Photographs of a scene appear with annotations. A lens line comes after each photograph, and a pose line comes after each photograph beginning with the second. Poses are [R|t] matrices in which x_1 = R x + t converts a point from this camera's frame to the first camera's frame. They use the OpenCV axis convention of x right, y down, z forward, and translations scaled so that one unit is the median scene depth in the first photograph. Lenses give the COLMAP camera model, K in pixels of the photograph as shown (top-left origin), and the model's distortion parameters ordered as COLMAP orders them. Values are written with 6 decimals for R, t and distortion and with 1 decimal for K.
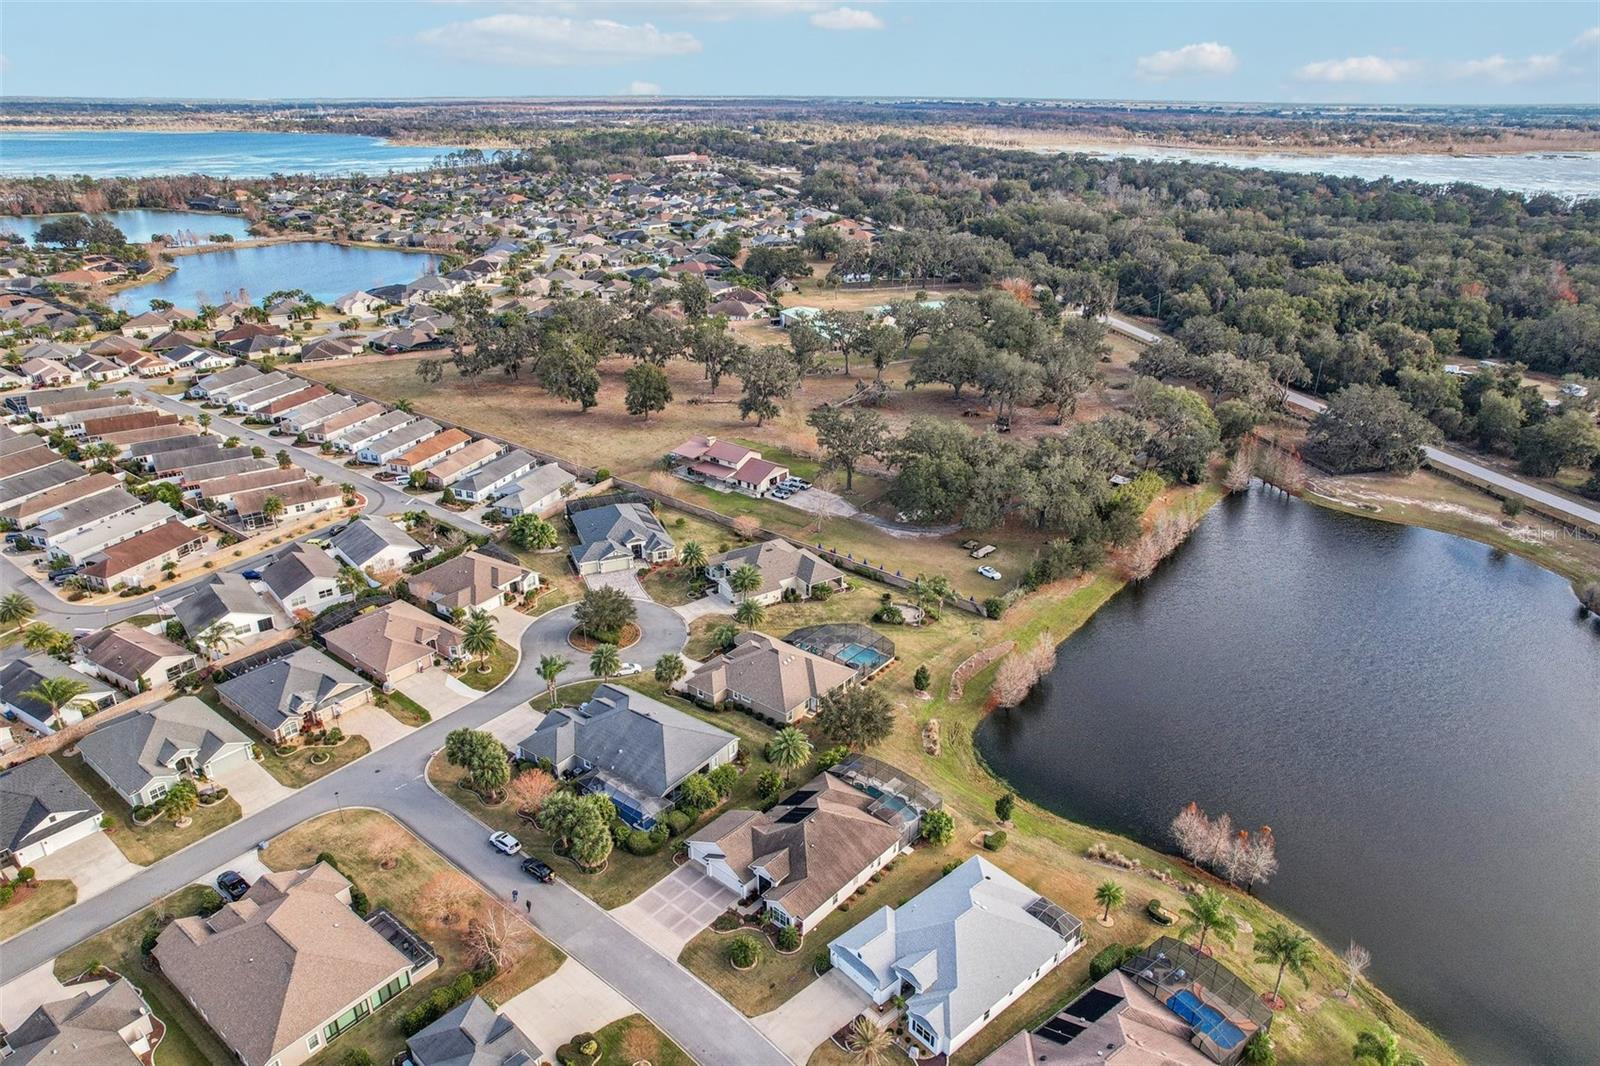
lens RADIAL K [[1024.5, 0, 791.4], [0, 1024.5, 546.0], [0, 0, 1]] dist [-0.064248, 0.054120]
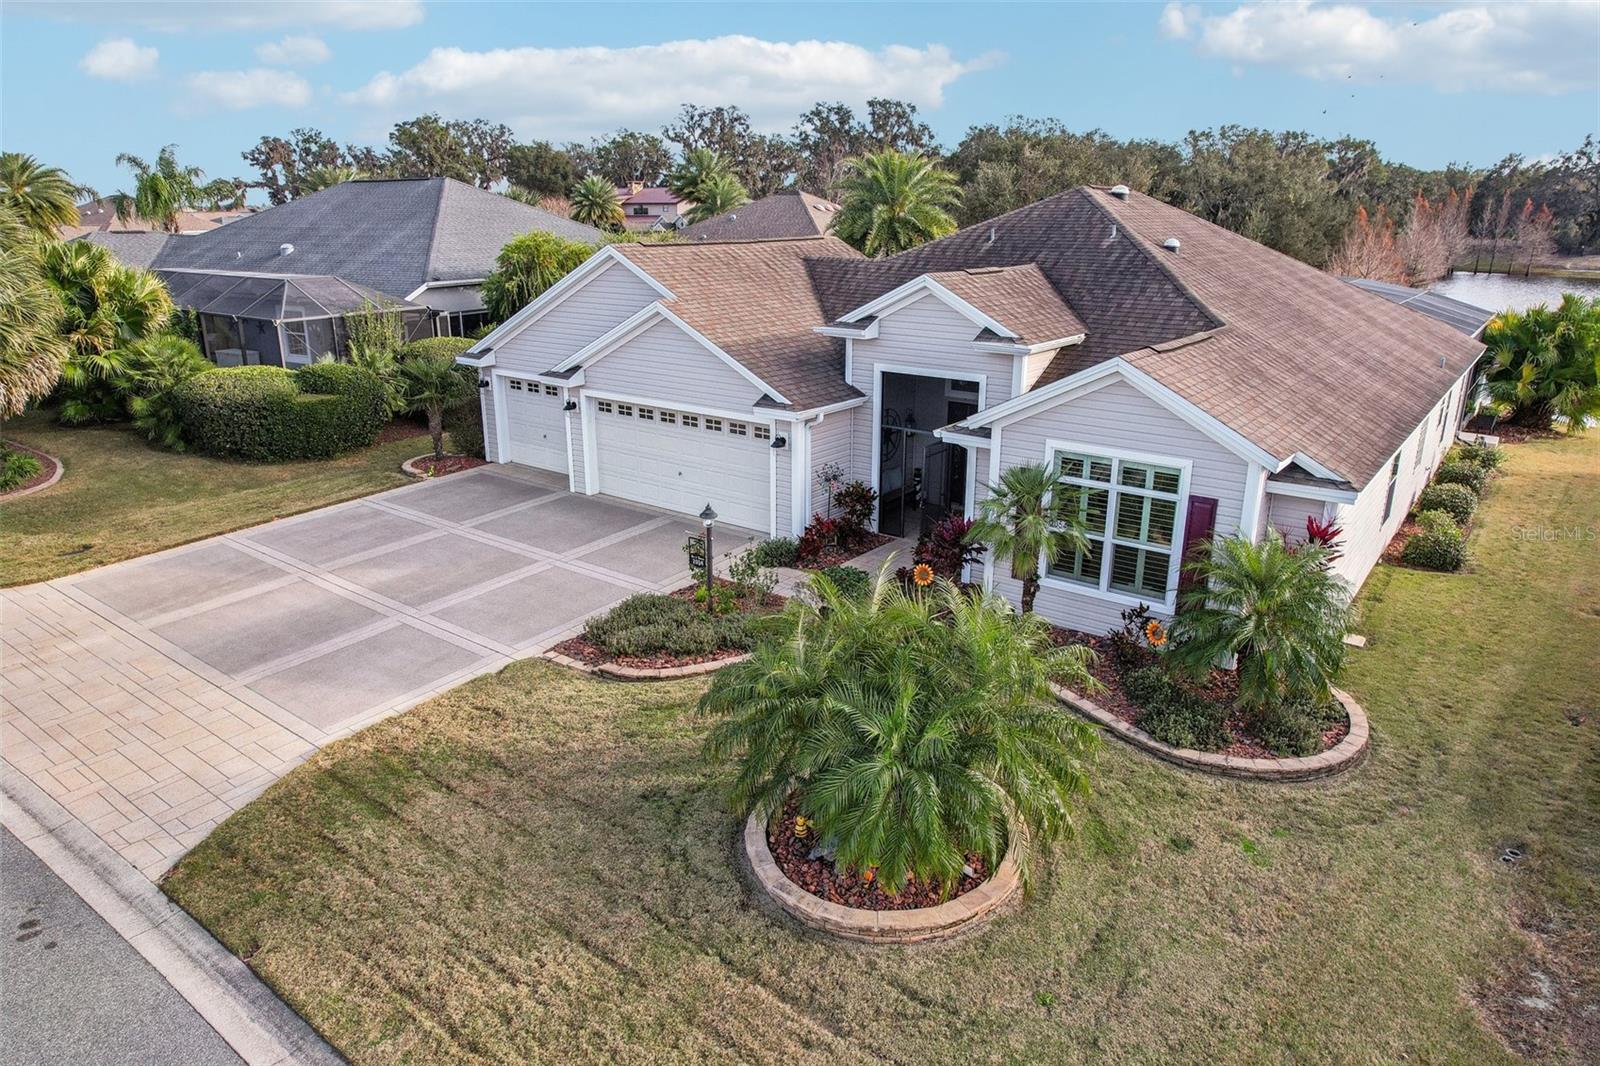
lens RADIAL K [[1046.0, 0, 799.2], [0, 1046.0, 529.3], [0, 0, 1]] dist [-0.079528, 0.073959]
pose [[0.998310, -0.026905, 0.051518, -0.032214], [0.032219, 0.993923, -0.105260, 0.216012], [-0.048373, 0.106742, 0.993109, 0.500906]]
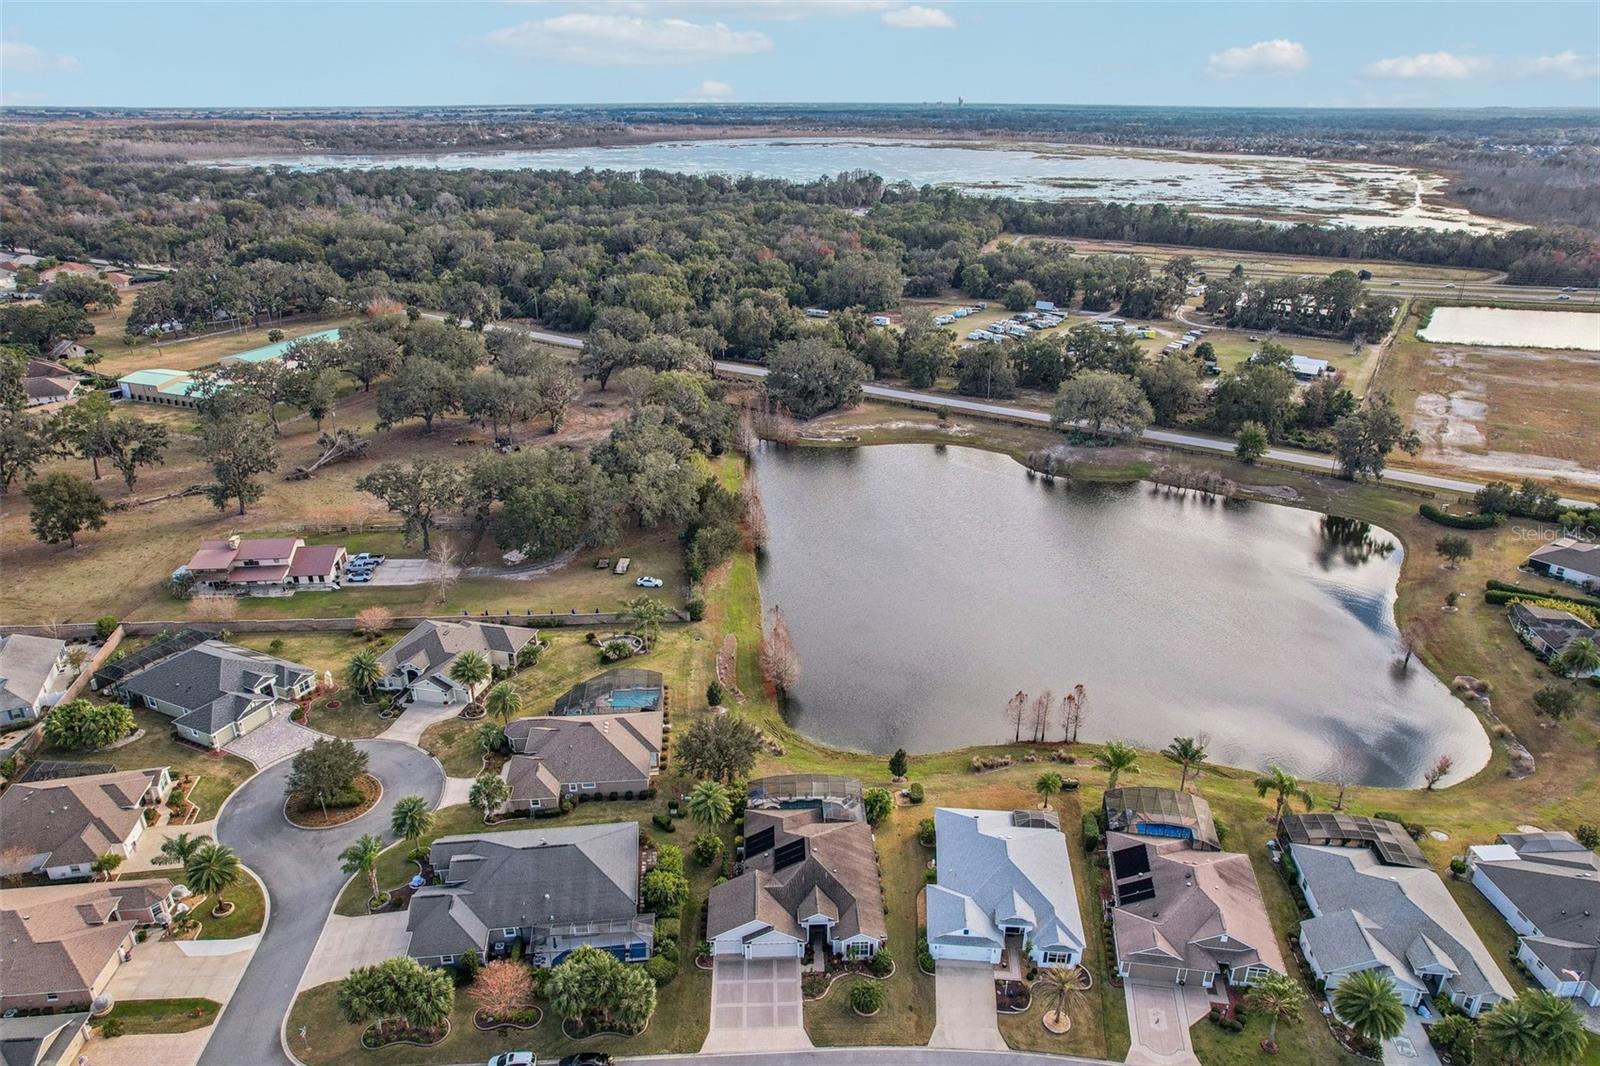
lens RADIAL K [[1034.9, 0, 800.0], [0, 1034.9, 533.0], [0, 0, 1]] dist [-0.079252, 0.073254]
pose [[0.724404, -0.273671, 0.632727, -0.320613], [0.284718, 0.954660, 0.086944, -0.065035], [-0.627833, 0.117166, 0.769479, 0.137319]]
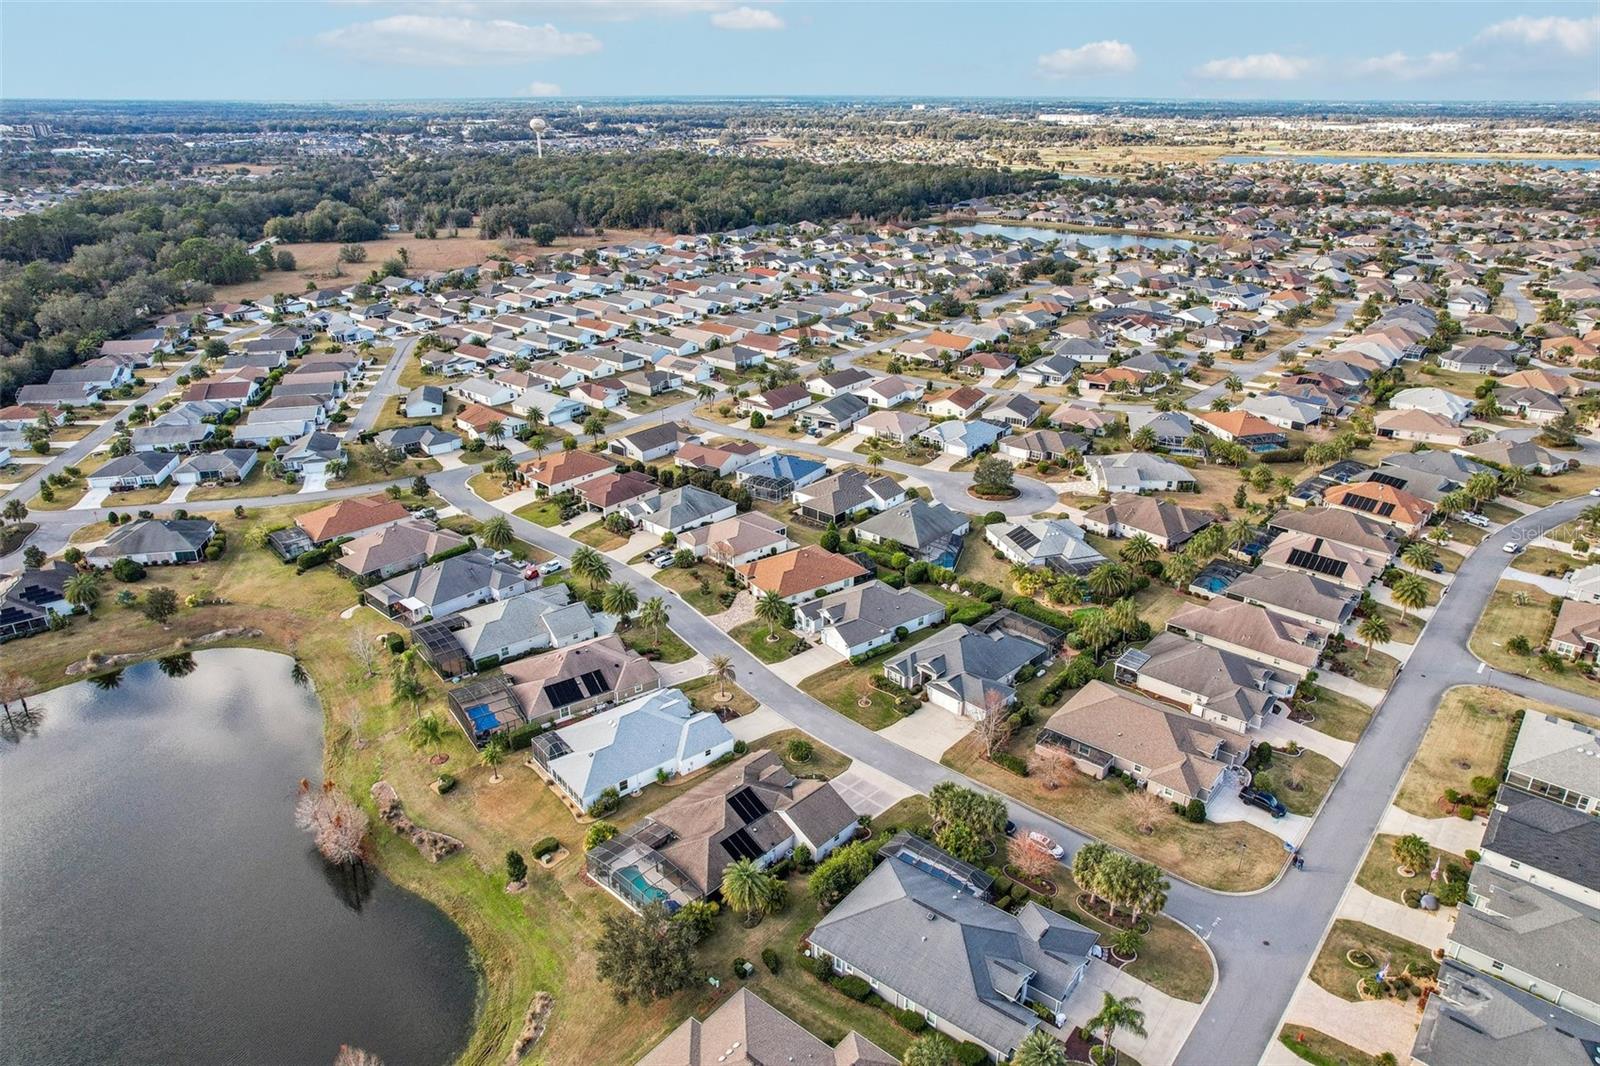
lens RADIAL K [[1046.0, 0, 799.2], [0, 1046.0, 529.3], [0, 0, 1]] dist [-0.079528, 0.073959]
pose [[-0.999503, -0.016928, 0.026582, -0.041665], [0.007924, 0.681381, 0.731886, -0.419113], [-0.030502, 0.731733, -0.680909, 0.936742]]
